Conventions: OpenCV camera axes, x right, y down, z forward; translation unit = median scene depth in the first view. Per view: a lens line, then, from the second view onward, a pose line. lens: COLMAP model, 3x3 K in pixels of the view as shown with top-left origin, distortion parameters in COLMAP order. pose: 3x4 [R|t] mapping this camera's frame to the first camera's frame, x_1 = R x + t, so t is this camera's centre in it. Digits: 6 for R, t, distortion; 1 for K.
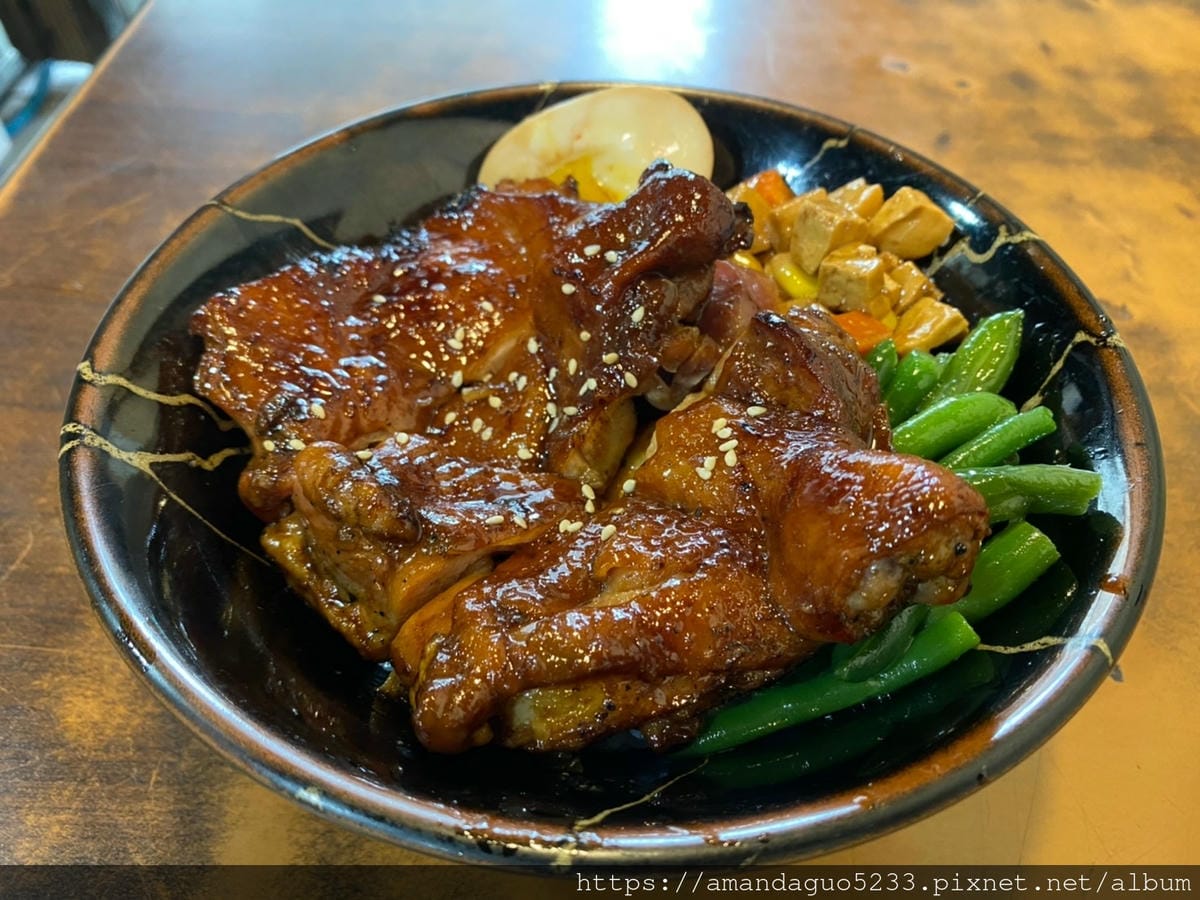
lens RADIAL K [[912.7, 0, 600.0], [0, 912.7, 450.0], [0, 0, 1]] dist [-0.031964, -0.002806]
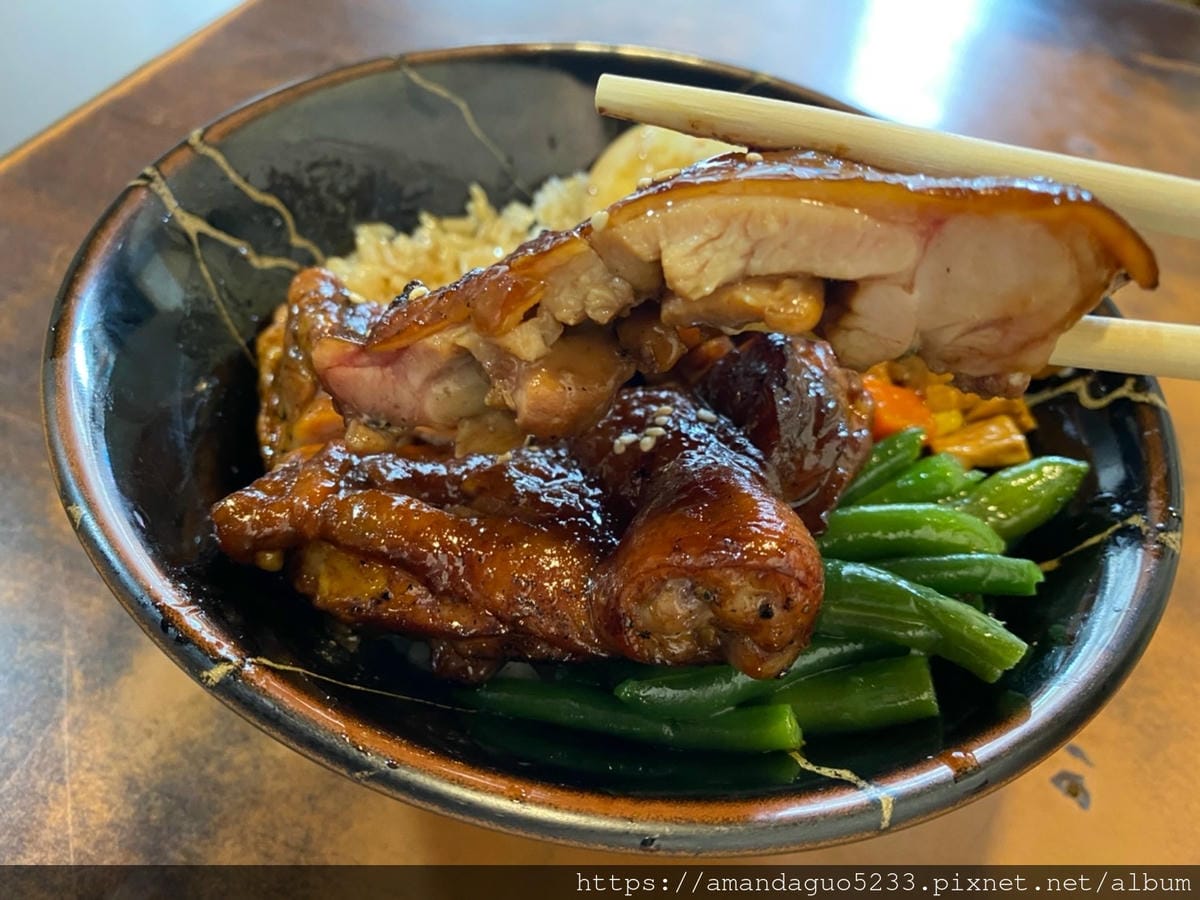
lens RADIAL K [[927.8, 0, 600.0], [0, 927.8, 450.0], [0, 0, 1]] dist [-0.035092, -0.003982]
pose [[0.867268, 0.428909, -0.252753, 0.329237], [-0.438312, 0.898581, 0.020872, 0.017681], [0.236071, 0.092683, 0.967306, 0.071183]]
